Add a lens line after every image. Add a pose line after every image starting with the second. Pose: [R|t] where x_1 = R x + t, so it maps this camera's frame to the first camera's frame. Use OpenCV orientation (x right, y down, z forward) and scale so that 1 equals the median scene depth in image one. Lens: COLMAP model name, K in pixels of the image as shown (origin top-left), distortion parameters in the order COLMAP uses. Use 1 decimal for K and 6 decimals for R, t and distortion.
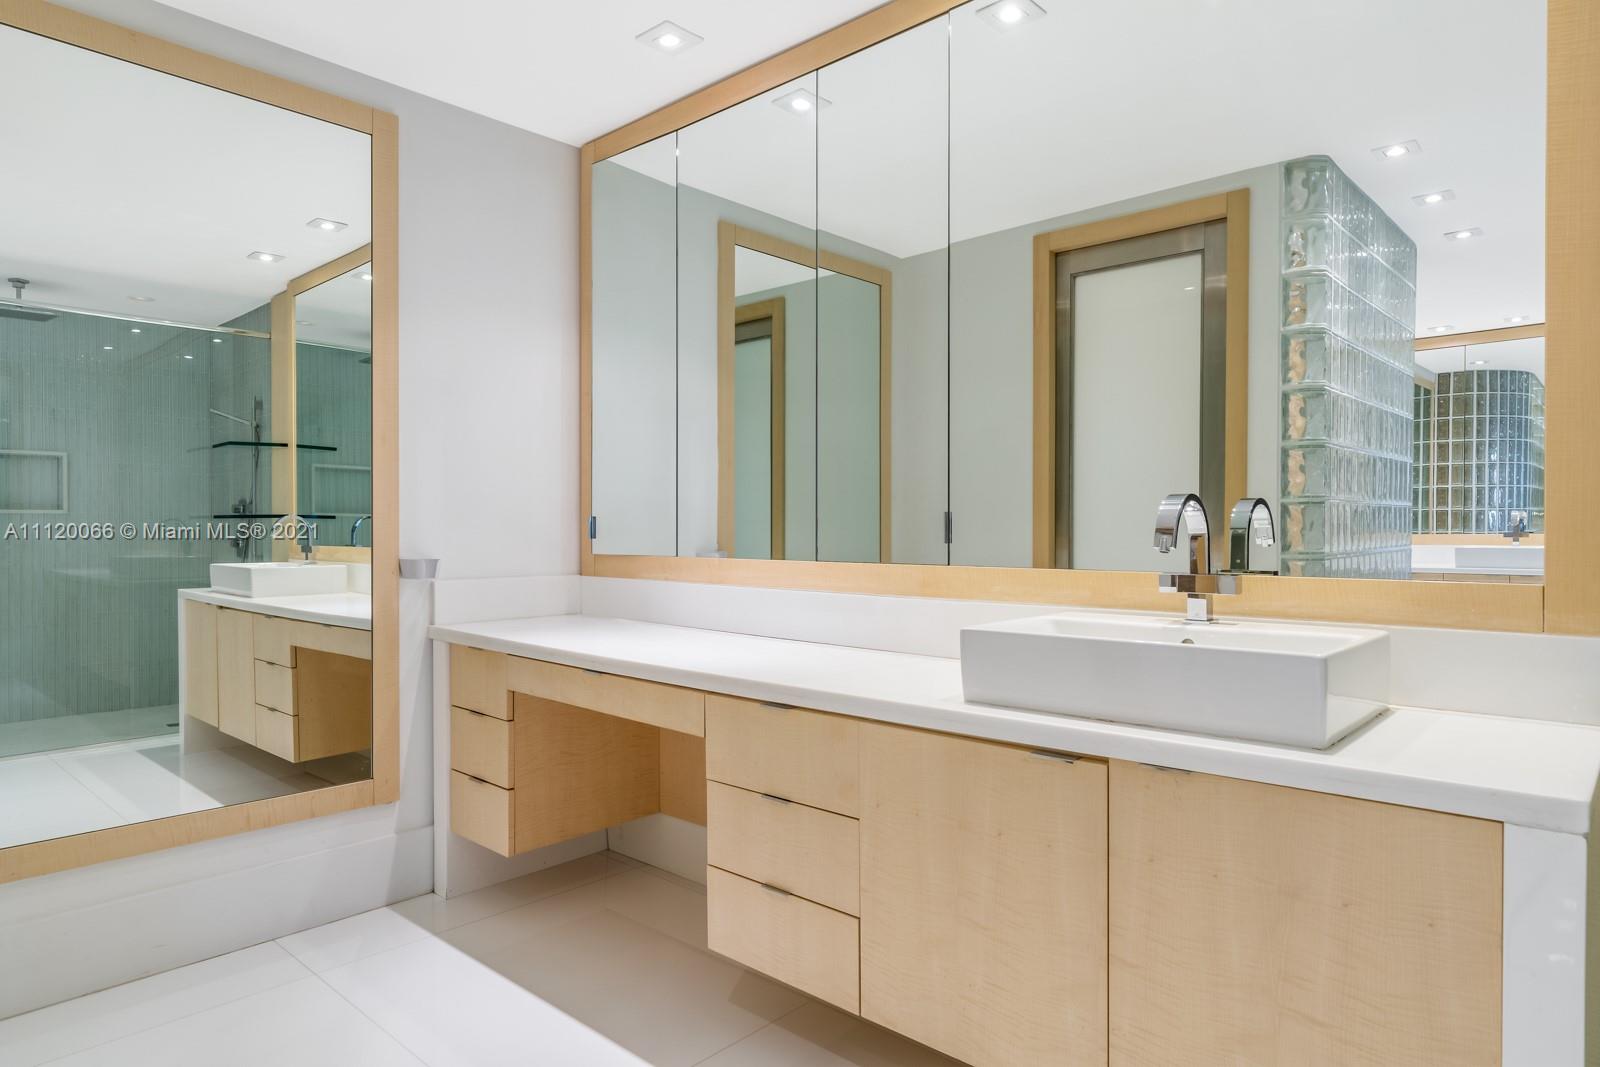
lens RADIAL K [[958.8, 0, 807.1], [0, 958.8, 530.7], [0, 0, 1]] dist [-0.006173, -0.000517]
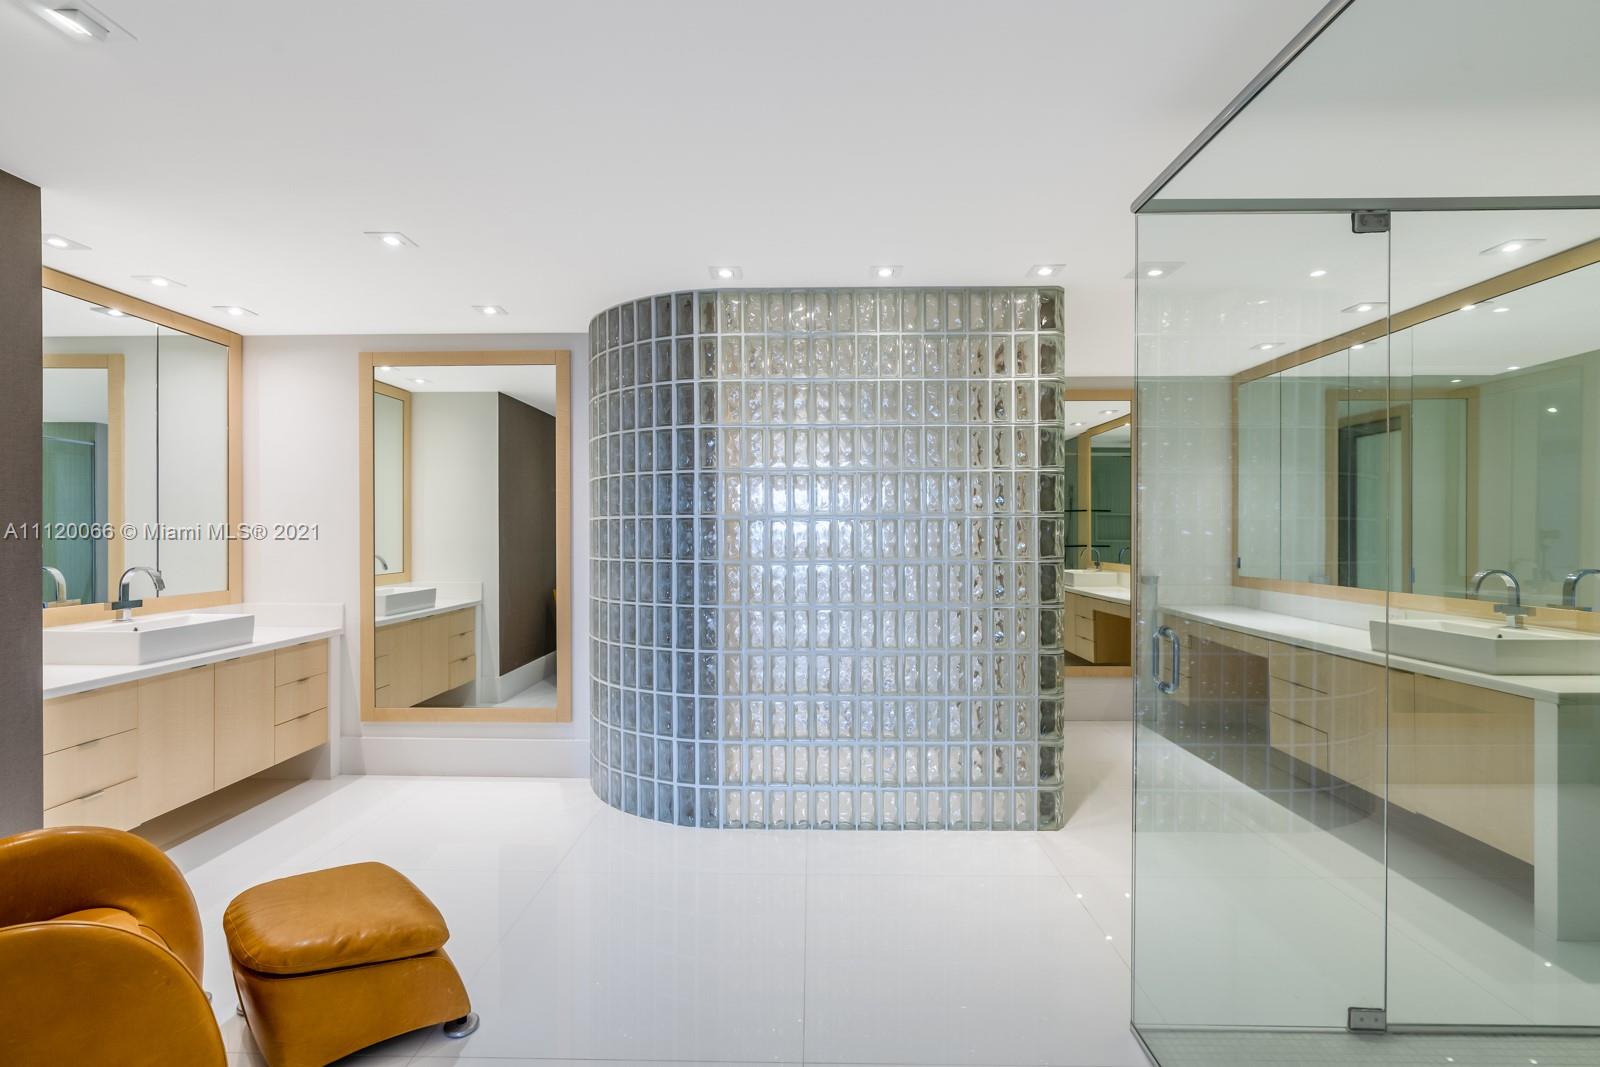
lens RADIAL K [[724.7, 0, 807.1], [0, 724.7, 529.6], [0, 0, 1]] dist [0.001301, -0.000349]
pose [[0.665400, 0.000666, -0.746487, 0.320154], [-0.007517, 0.999955, -0.005808, -0.059427], [0.746449, 0.009476, 0.665375, -0.721745]]
